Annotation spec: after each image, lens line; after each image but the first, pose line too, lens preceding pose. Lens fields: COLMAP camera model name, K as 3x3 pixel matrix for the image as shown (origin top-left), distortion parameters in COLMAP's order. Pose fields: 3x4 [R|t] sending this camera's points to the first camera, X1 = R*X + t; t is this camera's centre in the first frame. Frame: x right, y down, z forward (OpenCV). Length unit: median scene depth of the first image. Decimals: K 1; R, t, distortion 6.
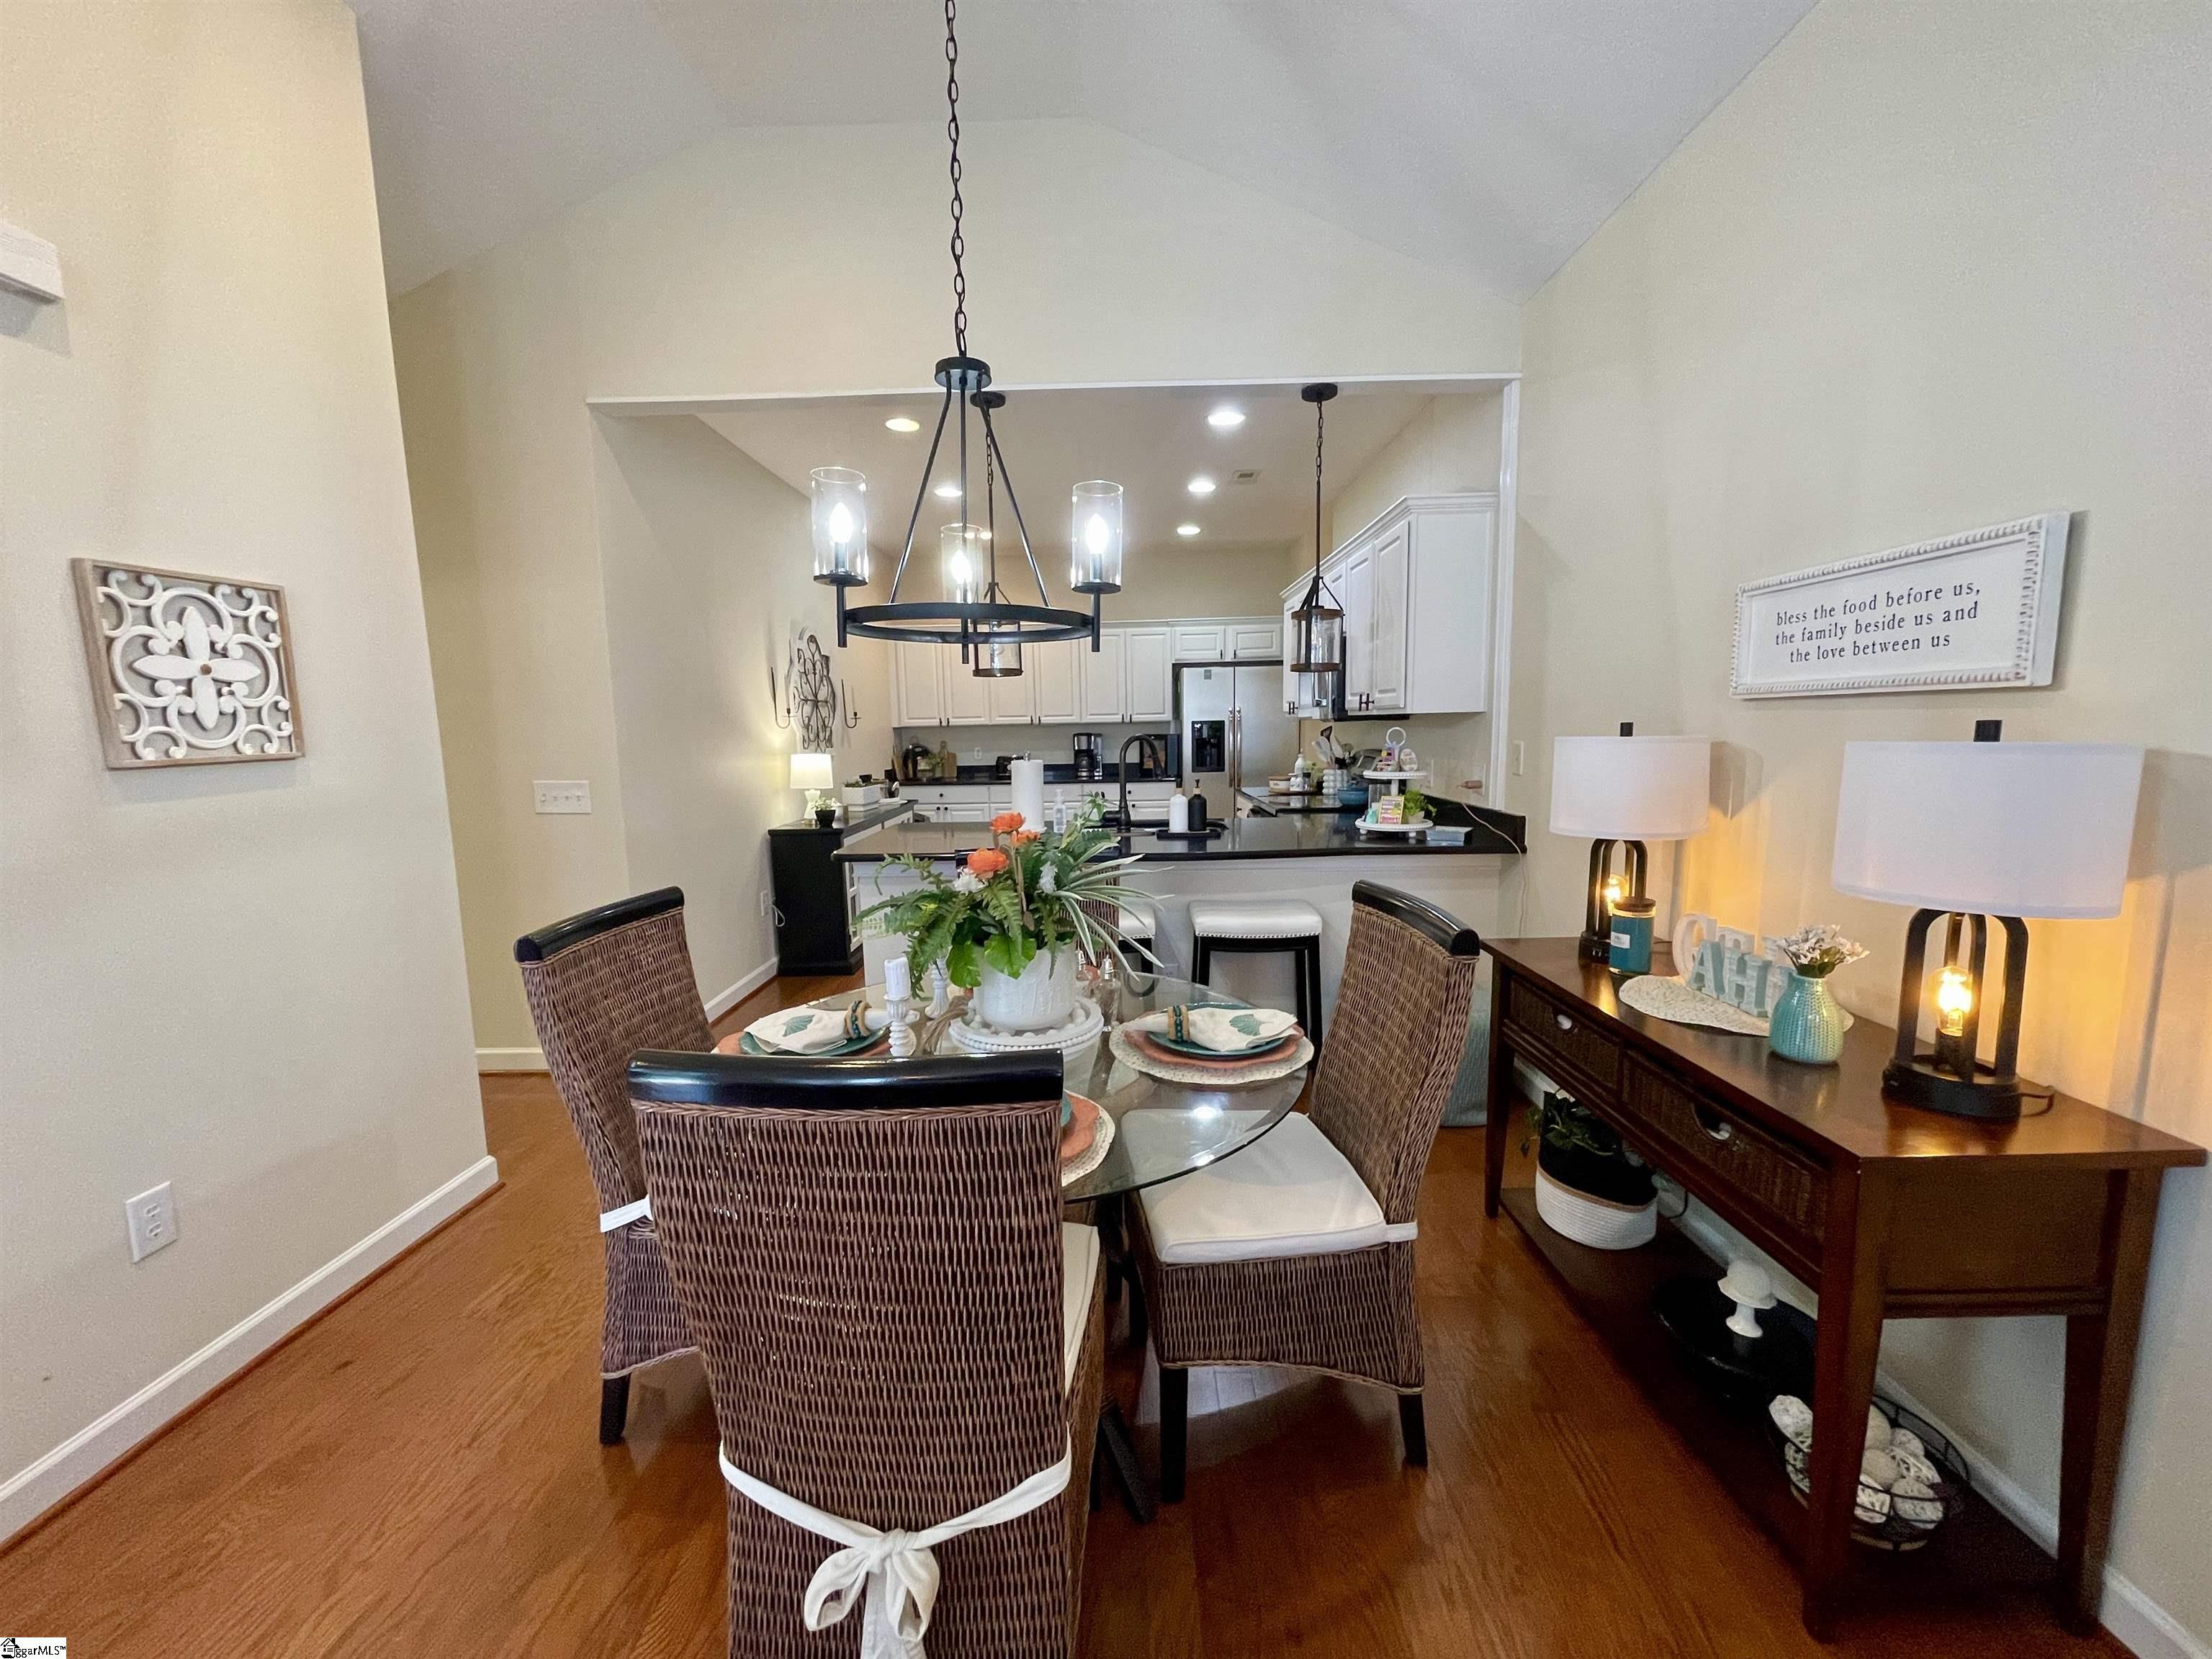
lens RADIAL K [[895.7, 0, 1116.6], [0, 895.7, 839.9], [0, 0, 1]] dist [0.000261, -0.000883]
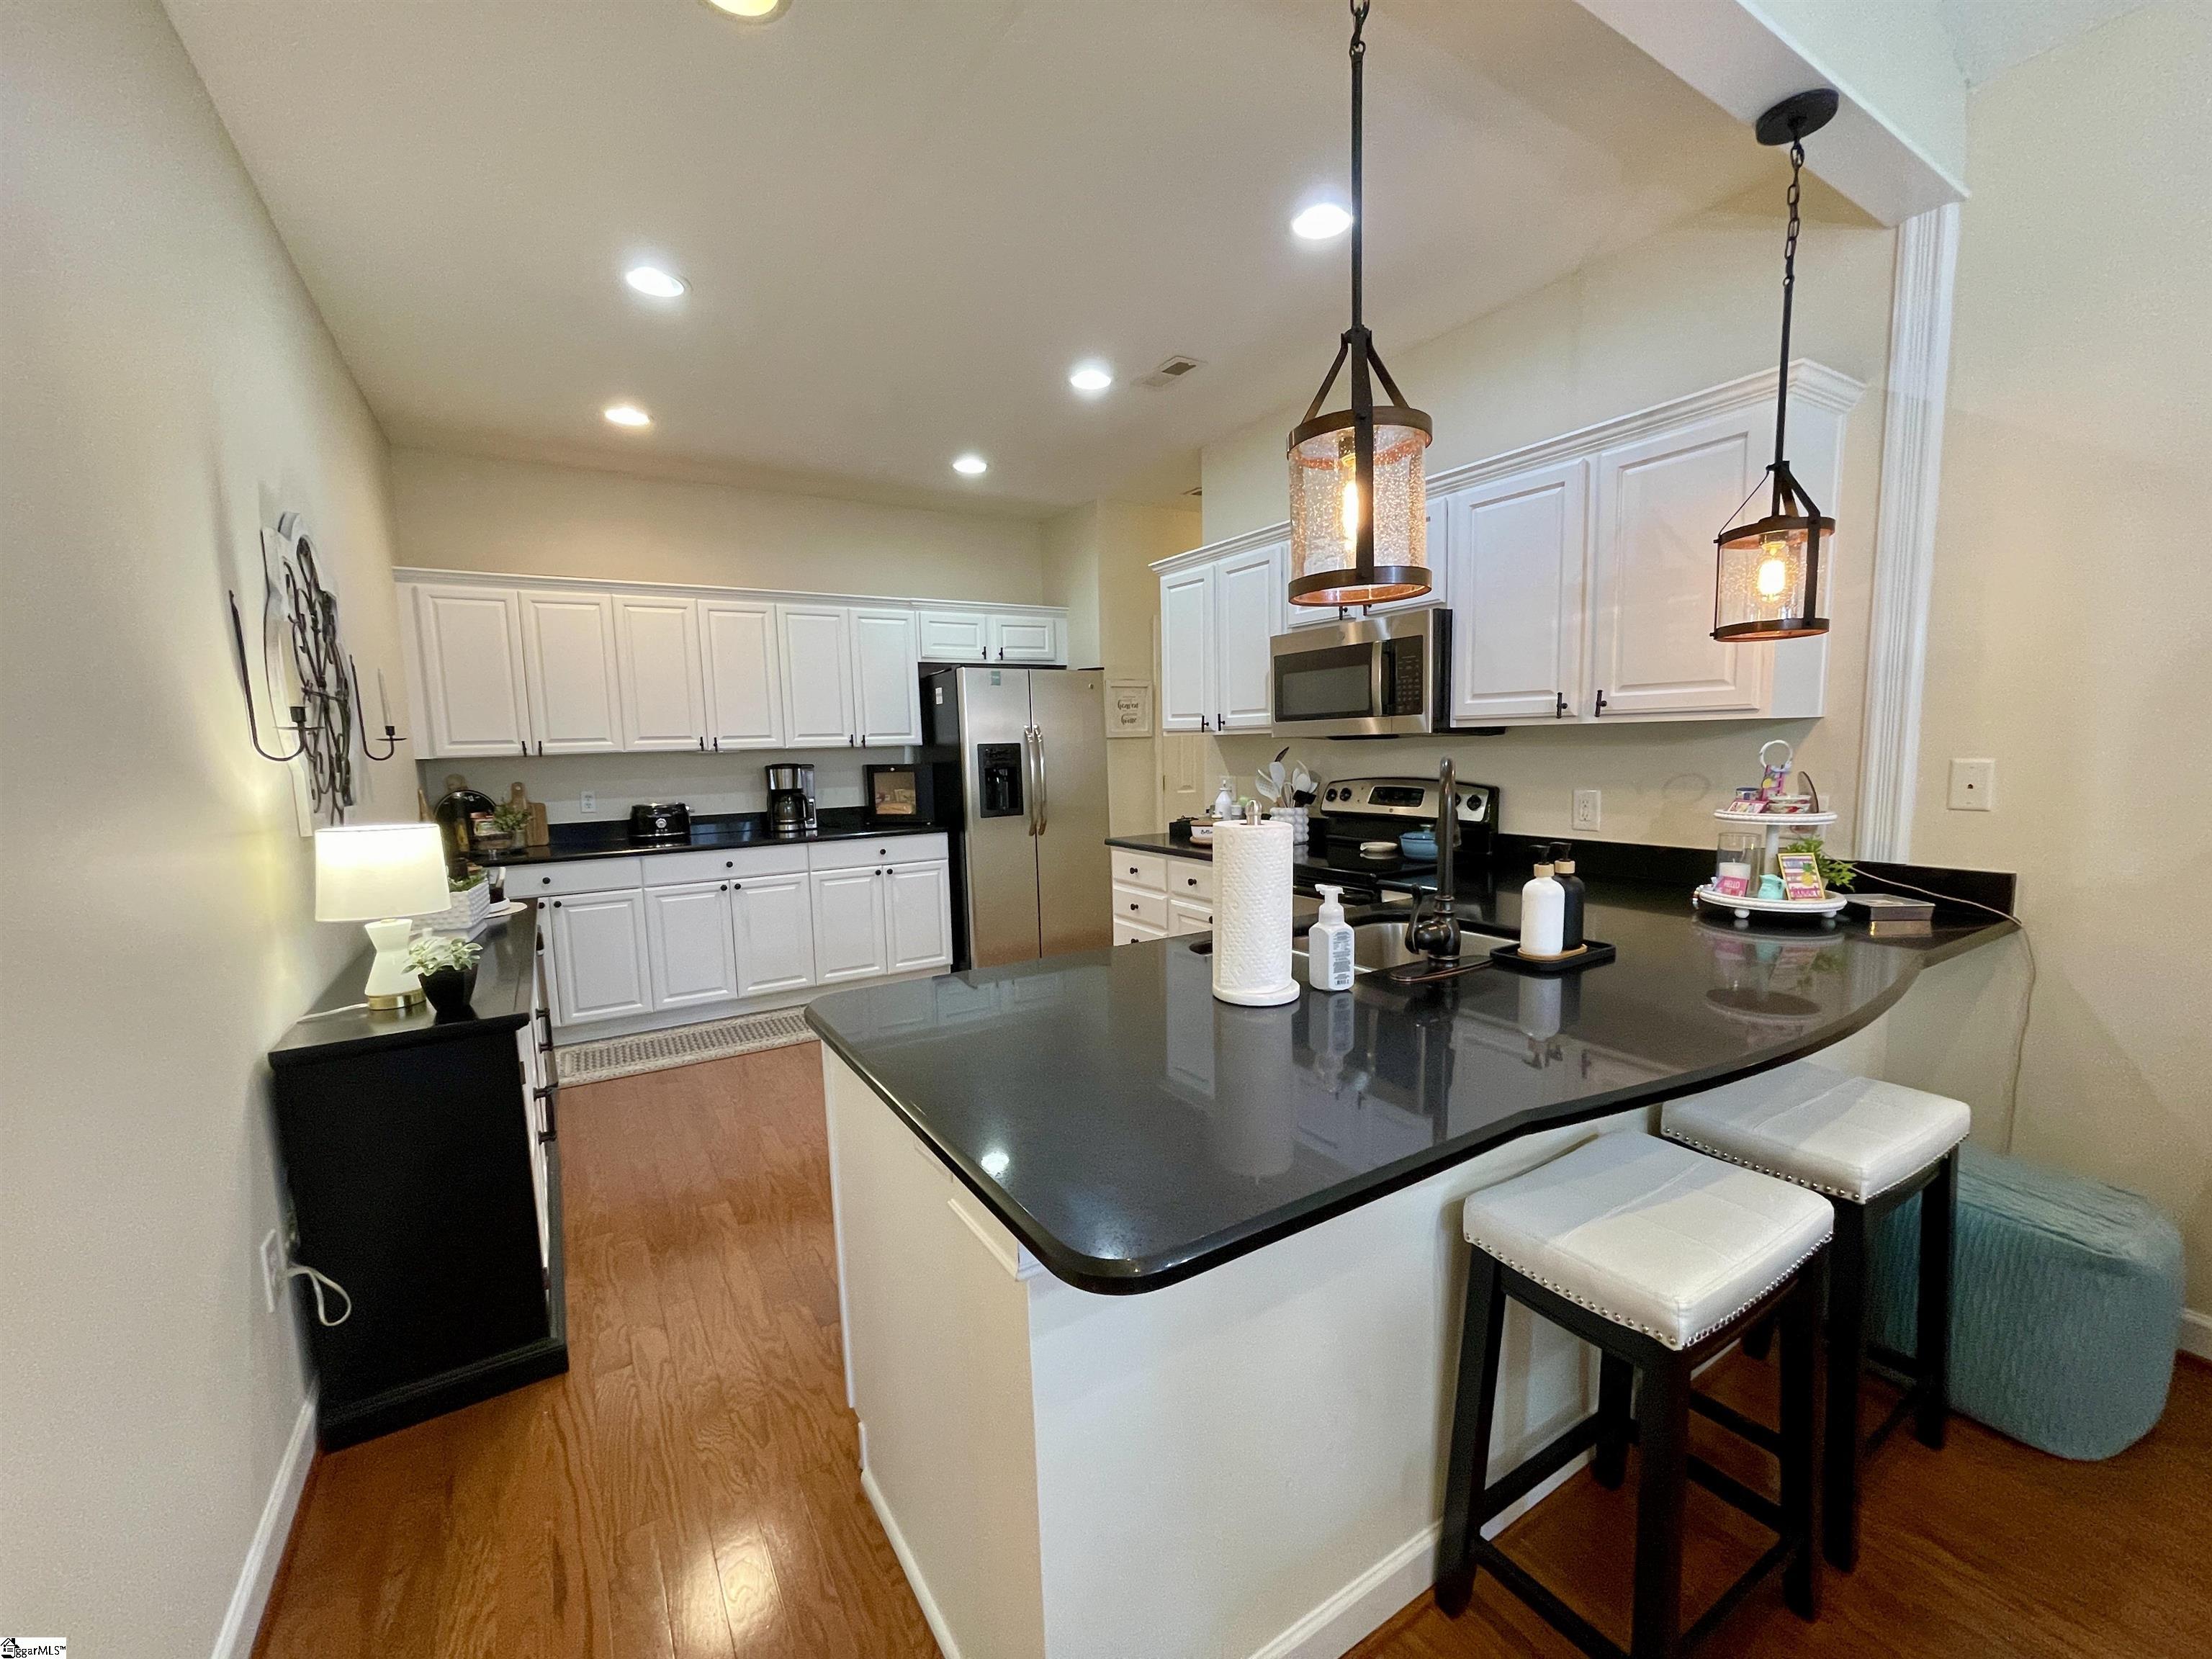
lens RADIAL K [[895.7, 0, 1112.4], [0, 895.7, 833.6], [0, 0, 1]] dist [0.000261, -0.000883]
pose [[0.845758, -0.057206, 0.530491, -0.189645], [0.078186, 0.996791, -0.017161, -0.041748], [-0.527807, 0.055991, 0.847517, 0.345710]]
